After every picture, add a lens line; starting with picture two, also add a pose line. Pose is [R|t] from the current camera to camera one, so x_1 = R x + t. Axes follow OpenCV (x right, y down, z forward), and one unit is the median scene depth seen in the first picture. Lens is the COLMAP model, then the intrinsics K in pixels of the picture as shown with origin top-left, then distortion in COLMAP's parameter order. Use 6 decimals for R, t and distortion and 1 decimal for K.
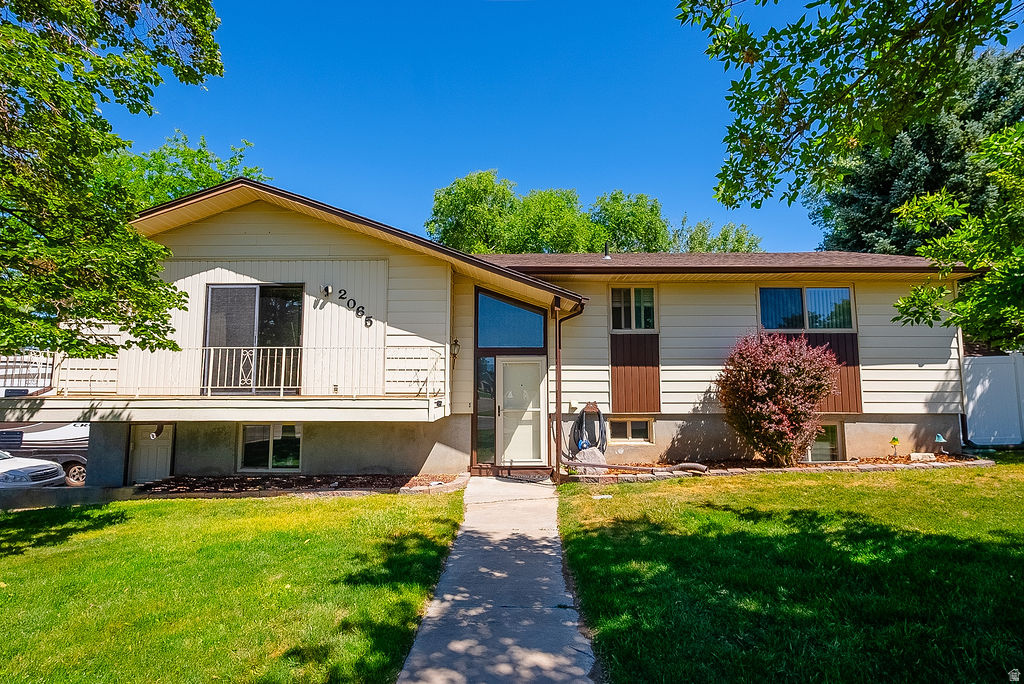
lens RADIAL K [[481.8, 0, 511.2], [0, 481.8, 340.7], [0, 0, 1]] dist [-0.015928, -0.000753]
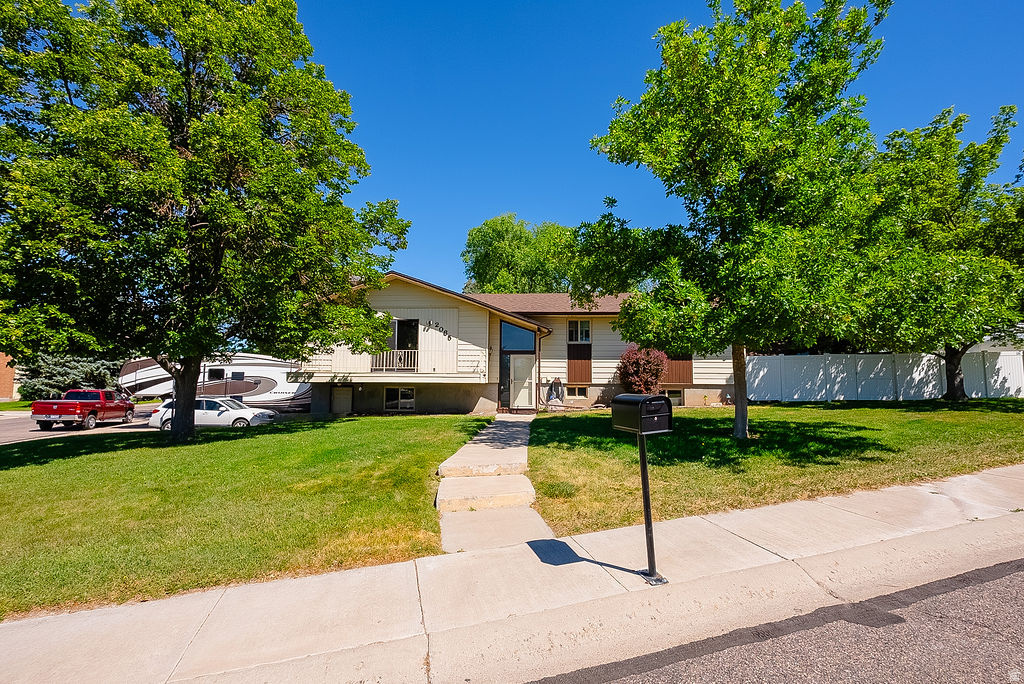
lens RADIAL K [[481.8, 0, 512.1], [0, 481.8, 342.9], [0, 0, 1]] dist [-0.015928, -0.000753]
pose [[0.998988, 0.003680, -0.044823, 0.067556], [-0.003171, 0.999930, 0.011408, -0.040911], [0.044861, -0.011255, 0.998930, -1.044105]]
